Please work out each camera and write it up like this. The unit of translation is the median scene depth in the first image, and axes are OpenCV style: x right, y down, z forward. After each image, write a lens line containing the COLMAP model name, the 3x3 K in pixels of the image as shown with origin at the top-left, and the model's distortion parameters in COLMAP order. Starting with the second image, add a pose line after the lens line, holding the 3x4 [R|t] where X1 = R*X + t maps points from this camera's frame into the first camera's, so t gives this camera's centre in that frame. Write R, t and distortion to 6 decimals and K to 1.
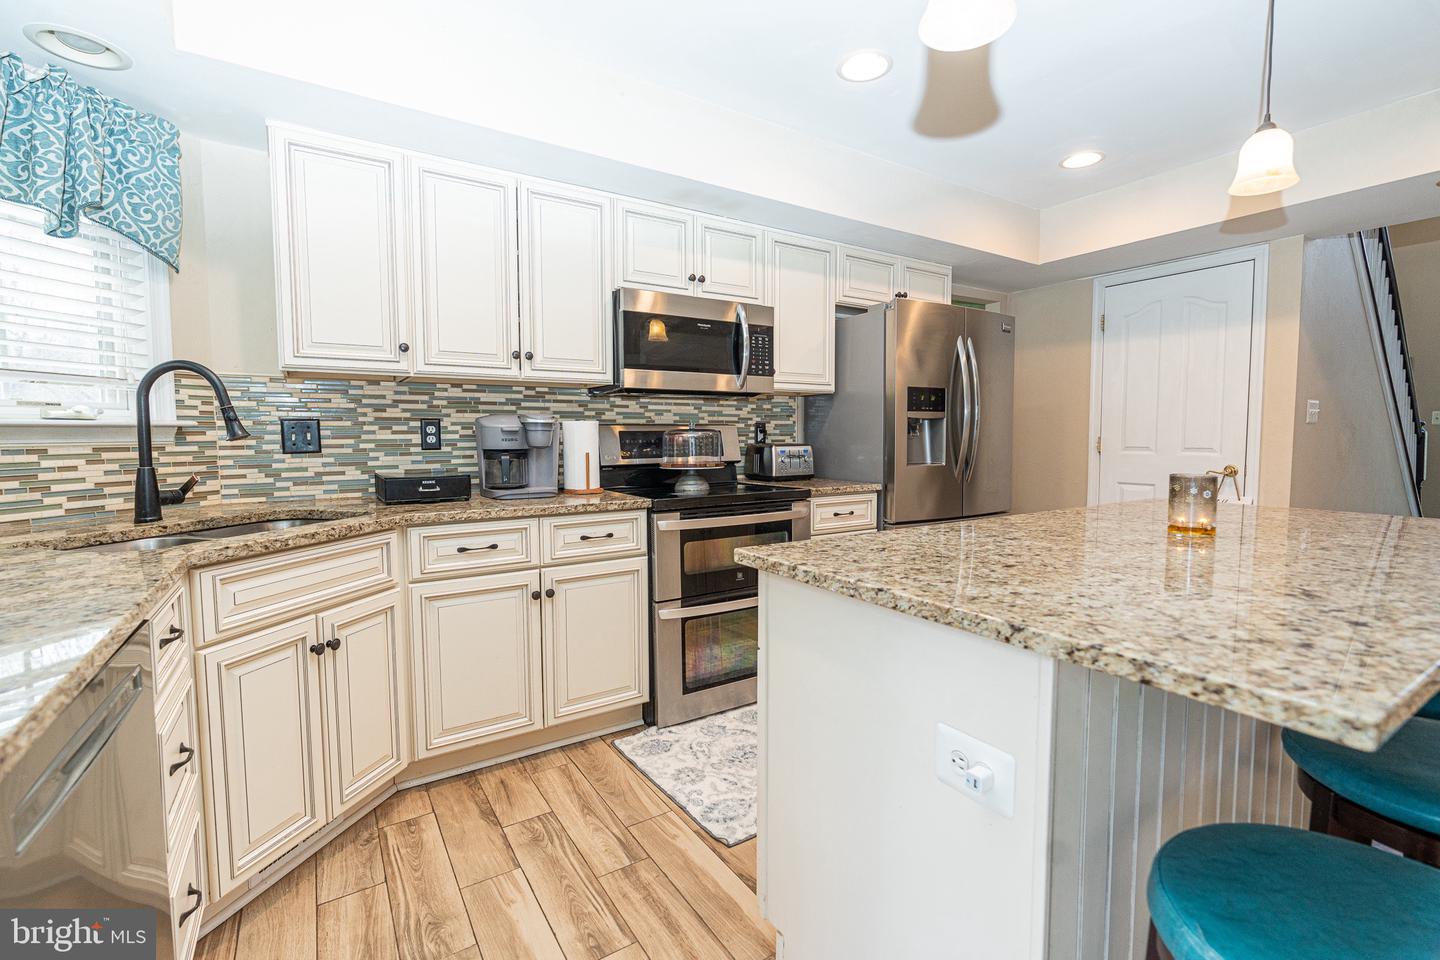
lens RADIAL K [[646.4, 0, 721.0], [0, 646.4, 474.3], [0, 0, 1]] dist [-0.002266, 0.000086]
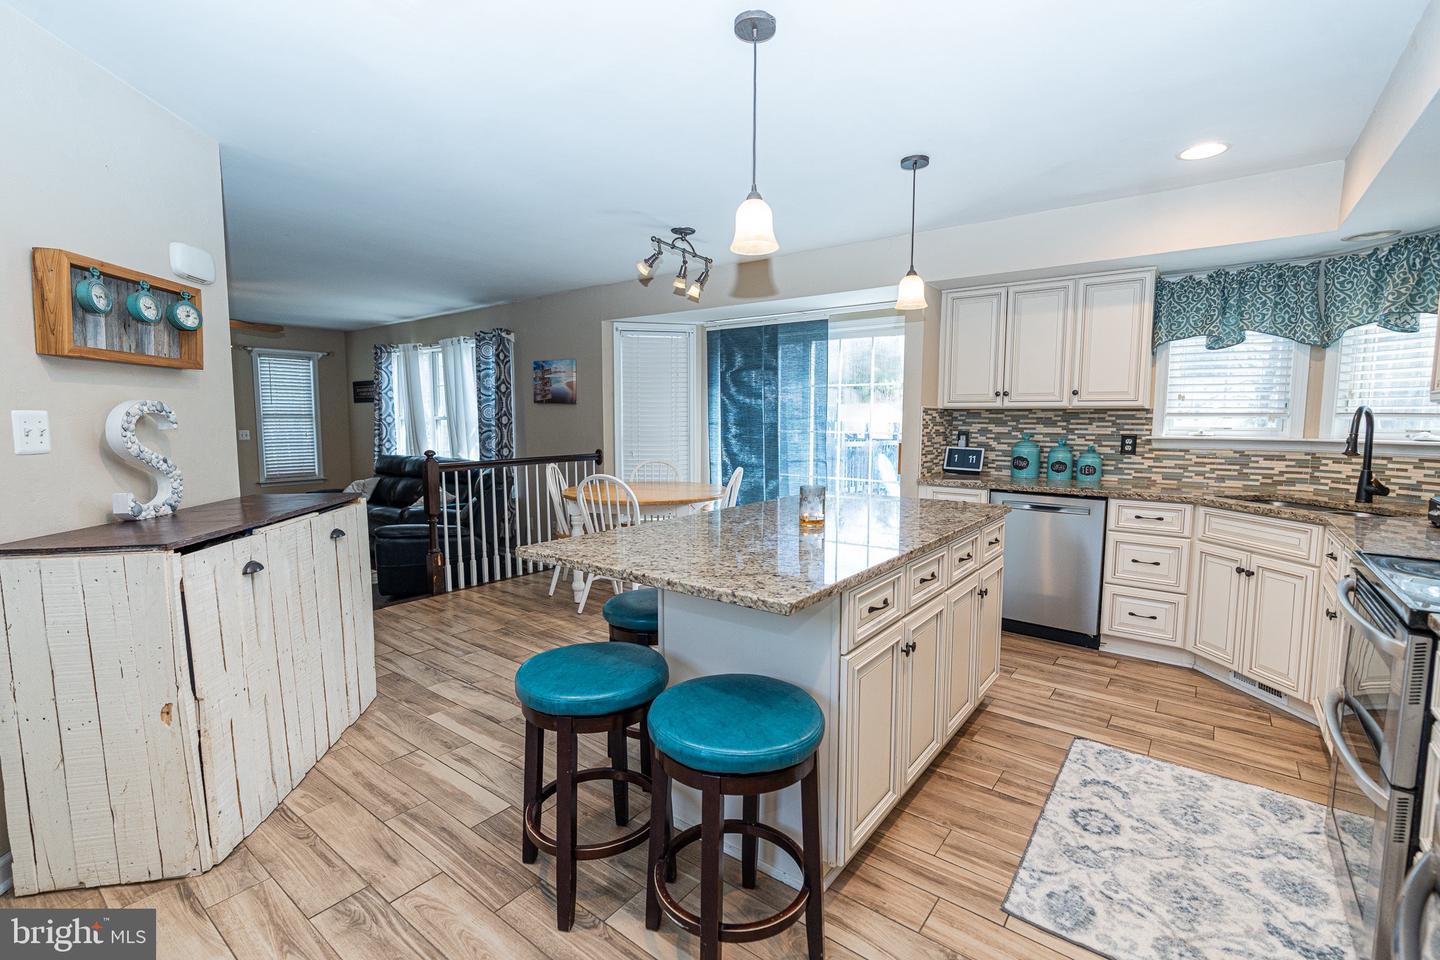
lens RADIAL K [[646.4, 0, 721.0], [0, 646.4, 474.3], [0, 0, 1]] dist [-0.002266, 0.000086]
pose [[-0.943007, 0.030166, -0.331404, 0.881300], [-0.021514, 0.988273, 0.151175, -0.154963], [0.332077, 0.149689, -0.931299, 1.437480]]
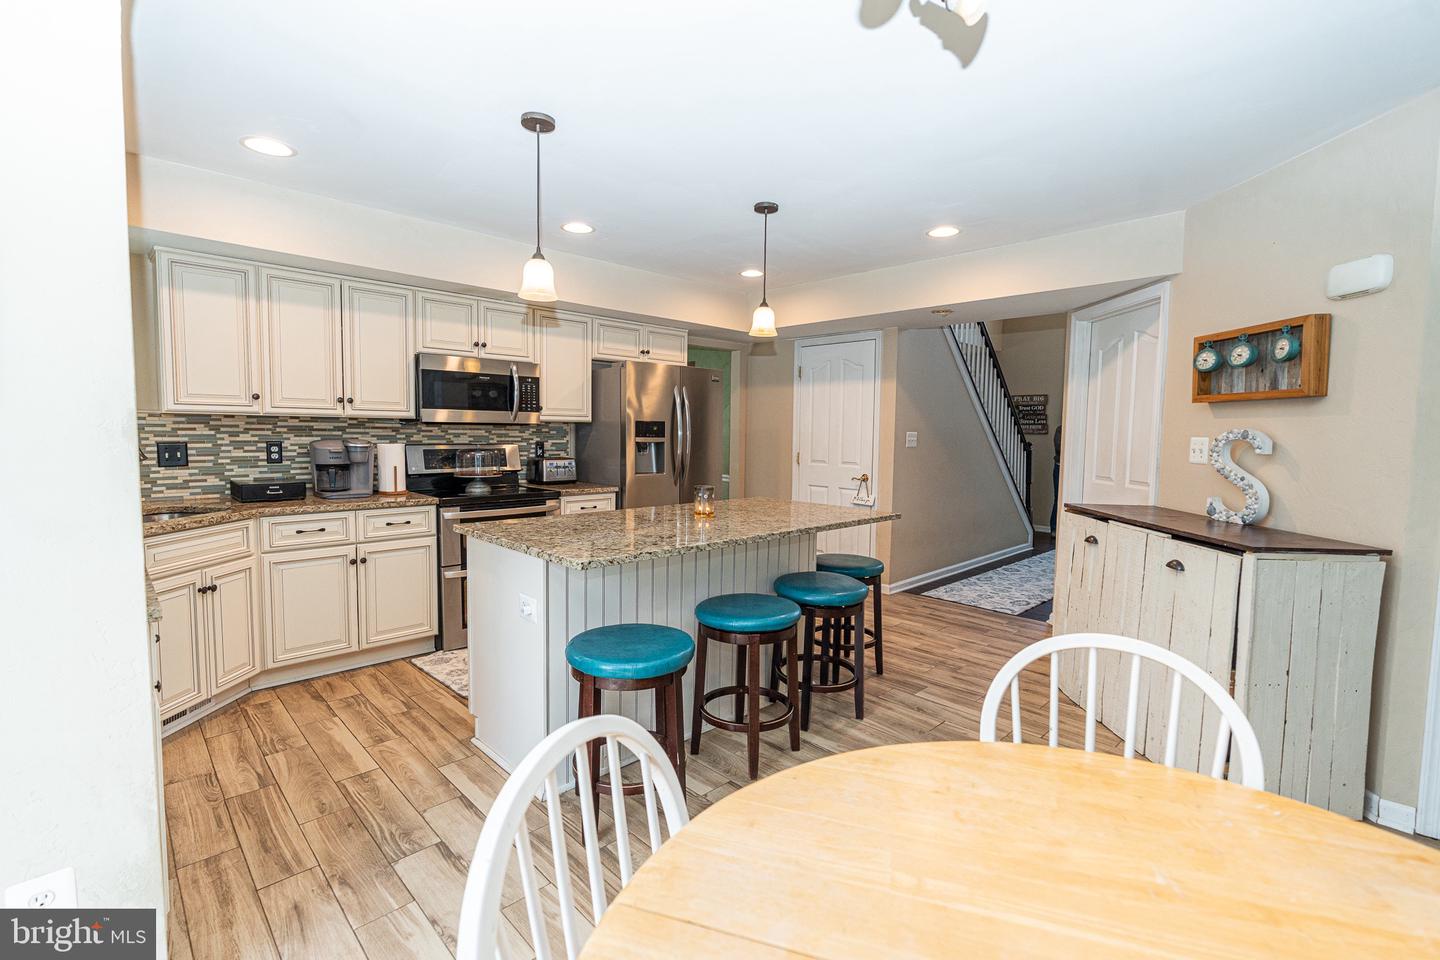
lens RADIAL K [[646.4, 0, 721.0], [0, 646.4, 474.3], [0, 0, 1]] dist [-0.002266, 0.000086]
pose [[0.979936, 0.004036, 0.199272, 0.230885], [-0.005172, 0.999973, 0.005180, -0.027879], [-0.199246, -0.006106, 0.979931, -0.590102]]
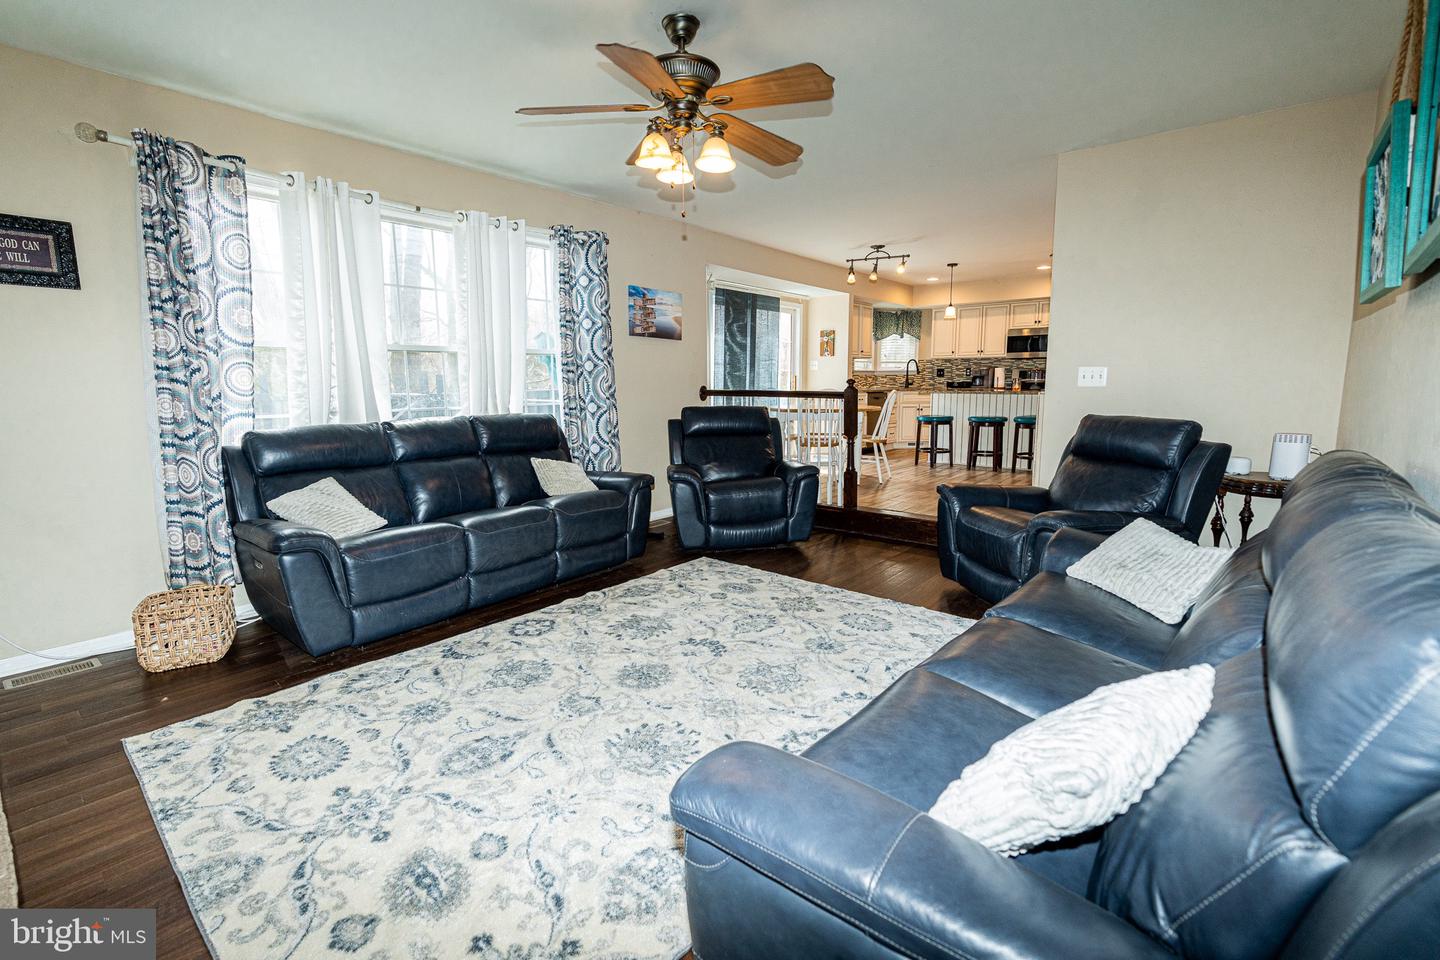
lens RADIAL K [[646.4, 0, 721.0], [0, 646.4, 474.3], [0, 0, 1]] dist [-0.002266, 0.000086]
pose [[0.304684, 0.139361, -0.942203, 2.966959], [-0.058155, 0.990114, 0.127642, 0.142441], [0.950676, 0.015903, 0.309776, -1.673925]]
